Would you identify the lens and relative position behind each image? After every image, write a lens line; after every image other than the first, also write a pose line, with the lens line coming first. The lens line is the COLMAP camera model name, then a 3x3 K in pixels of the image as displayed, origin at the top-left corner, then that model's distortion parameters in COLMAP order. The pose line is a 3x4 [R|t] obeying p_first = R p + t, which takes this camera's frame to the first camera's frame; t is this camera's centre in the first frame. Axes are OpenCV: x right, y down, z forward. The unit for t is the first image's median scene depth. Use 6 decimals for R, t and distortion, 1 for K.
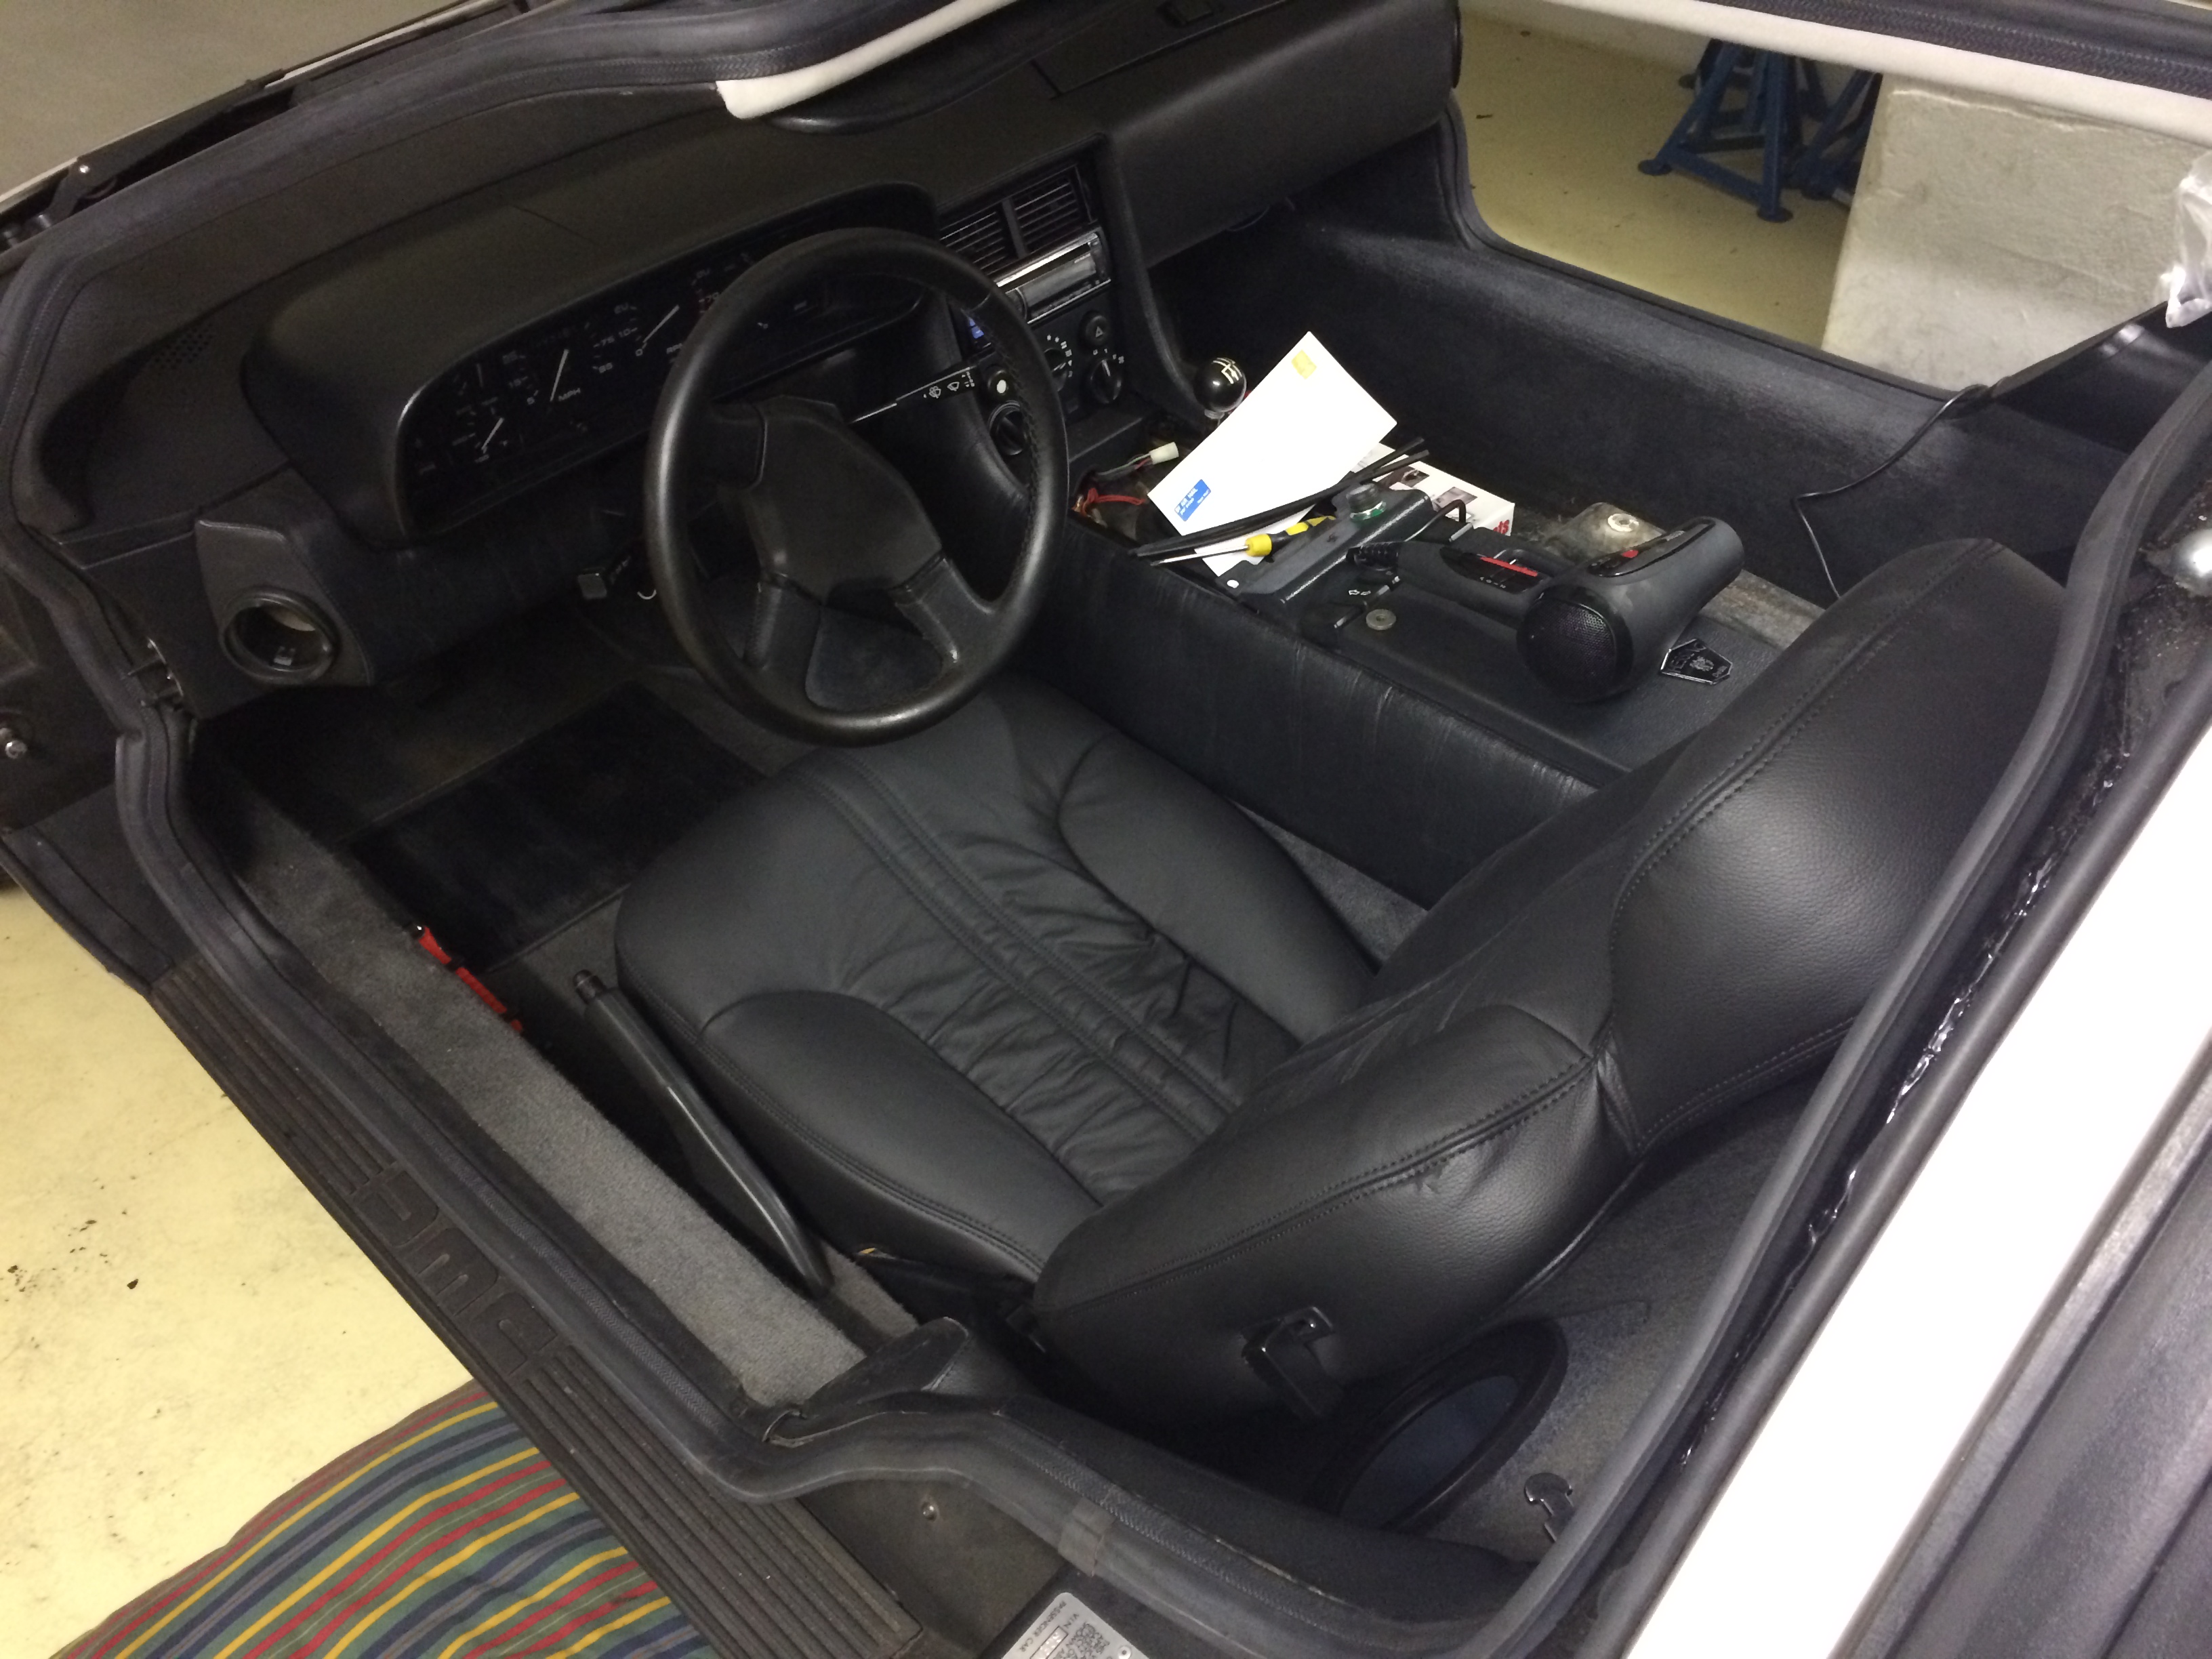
lens RADIAL K [[1895.7, 0, 1106.0], [0, 1895.7, 829.5], [0, 0, 1]] dist [0.100098, -0.131824]
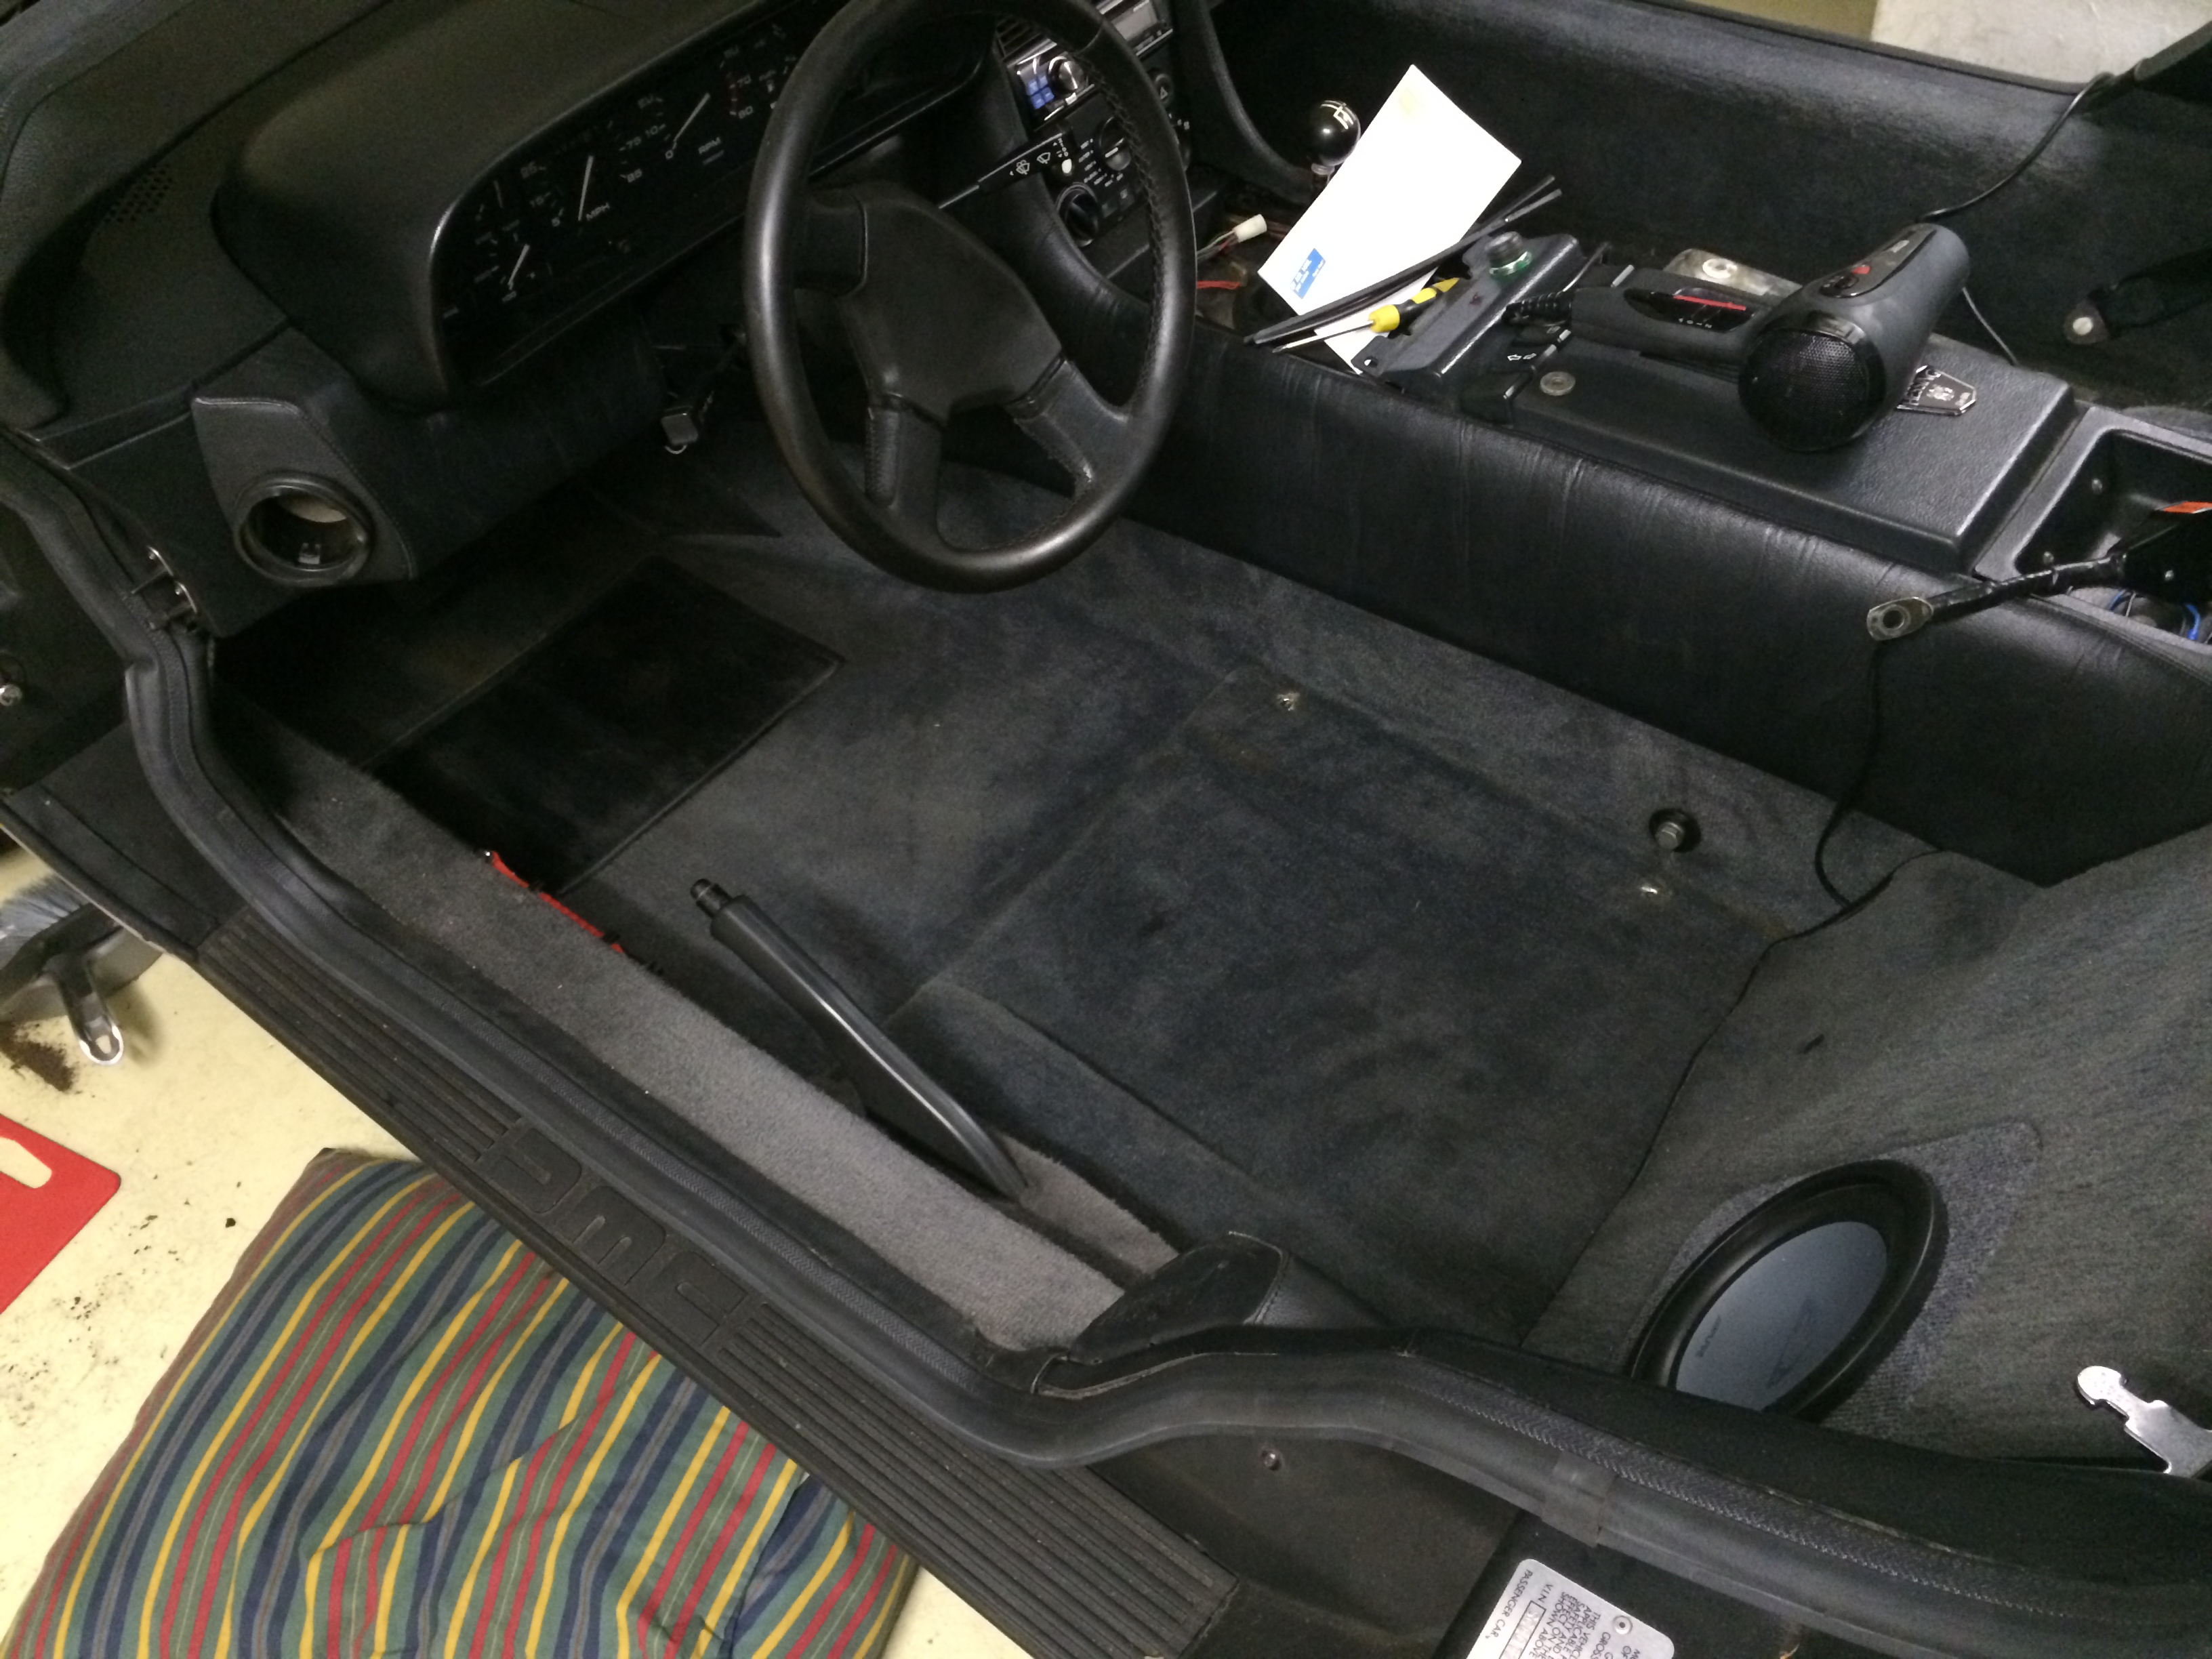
lens RADIAL K [[1895.7, 0, 1106.0], [0, 1895.7, 829.5], [0, 0, 1]] dist [0.100098, -0.131824]
pose [[0.993511, -0.108566, 0.033906, -0.116722], [0.105652, 0.991311, 0.078361, 0.001611], [-0.042119, -0.074270, 0.996348, 0.123885]]
